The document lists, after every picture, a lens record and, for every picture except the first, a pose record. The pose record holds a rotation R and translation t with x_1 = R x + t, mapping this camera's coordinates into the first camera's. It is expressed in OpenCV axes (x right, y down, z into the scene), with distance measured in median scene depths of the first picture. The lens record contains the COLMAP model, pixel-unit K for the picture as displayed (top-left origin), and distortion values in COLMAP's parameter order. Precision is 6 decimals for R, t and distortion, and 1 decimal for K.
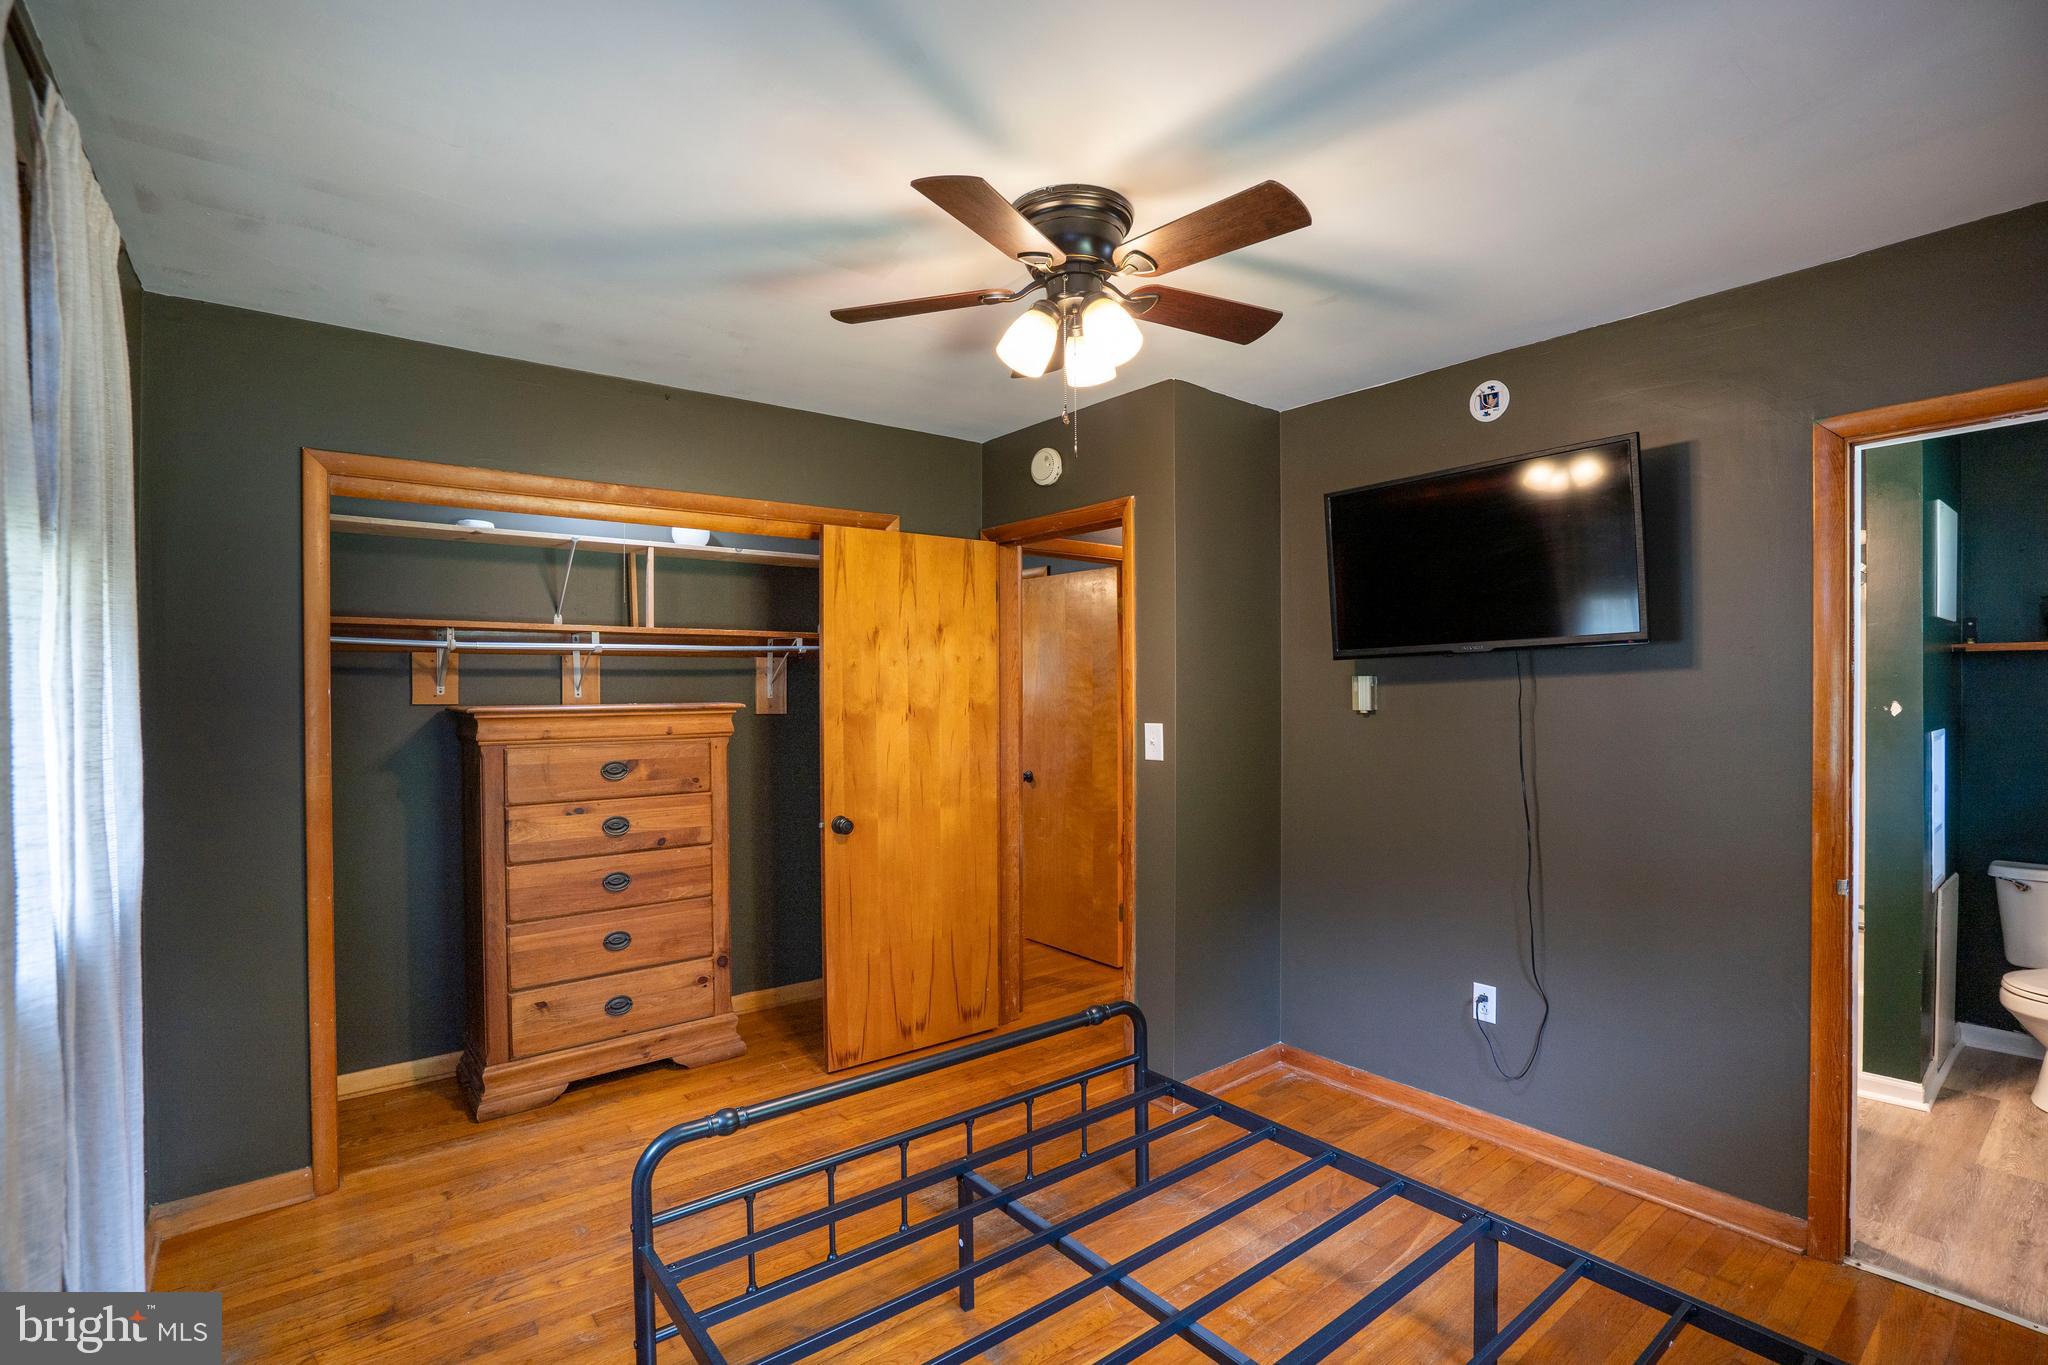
lens RADIAL K [[941.3, 0, 1027.4], [0, 941.3, 680.6], [0, 0, 1]] dist [-0.034003, 0.004637]
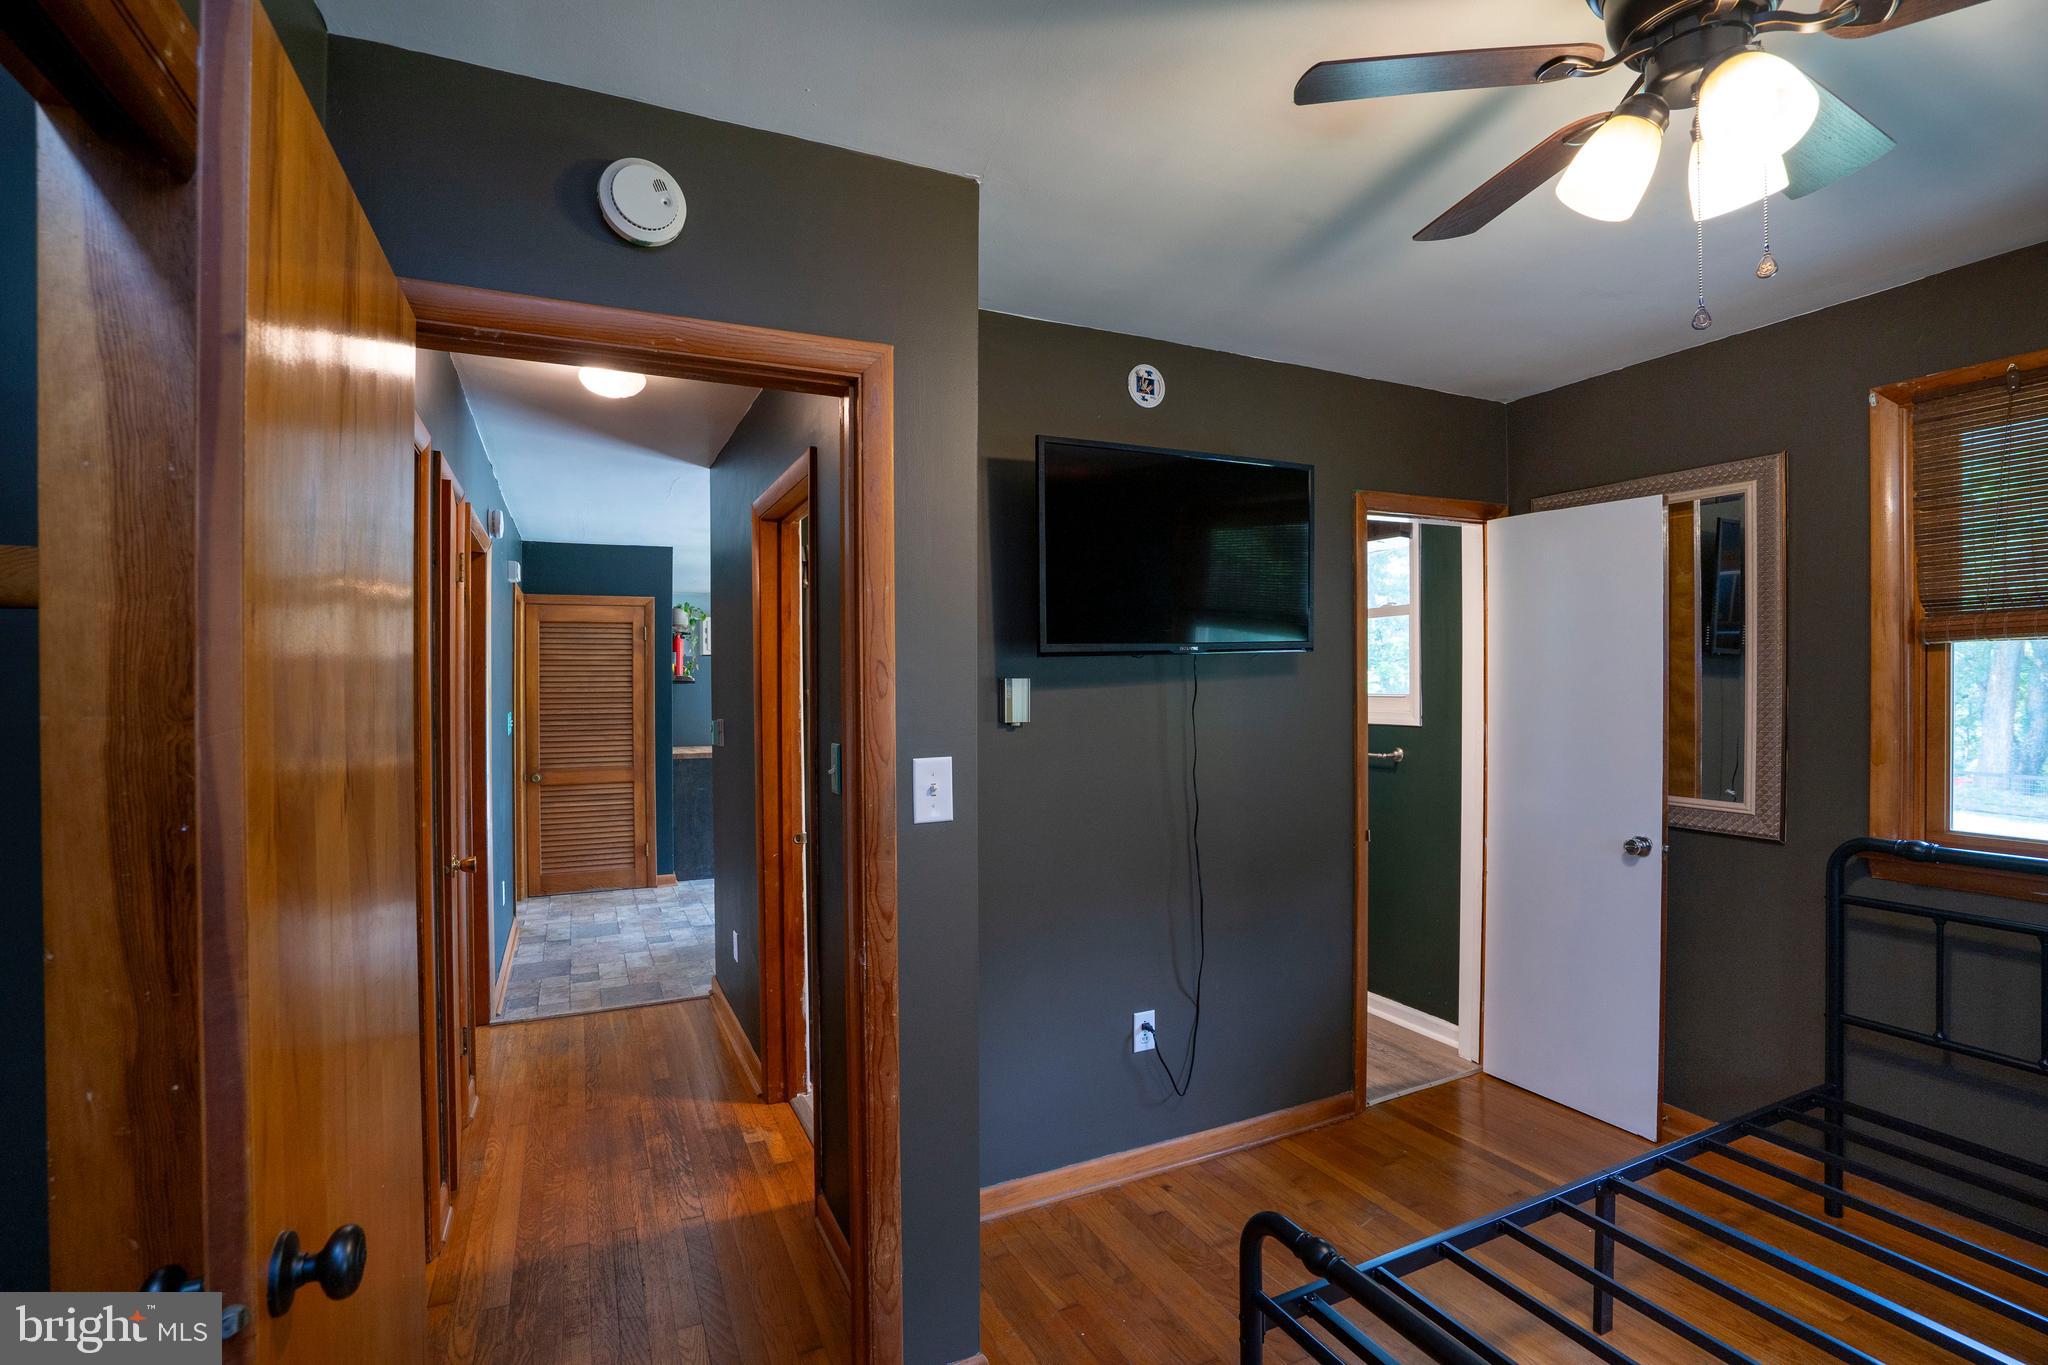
lens RADIAL K [[941.3, 0, 1011.1], [0, 941.3, 691.2], [0, 0, 1]] dist [-0.034003, 0.004637]
pose [[0.225523, 0.000061, 0.974238, -0.444038], [0.005109, 0.999986, -0.001245, 0.007400], [-0.974224, 0.005258, 0.225520, 0.900540]]
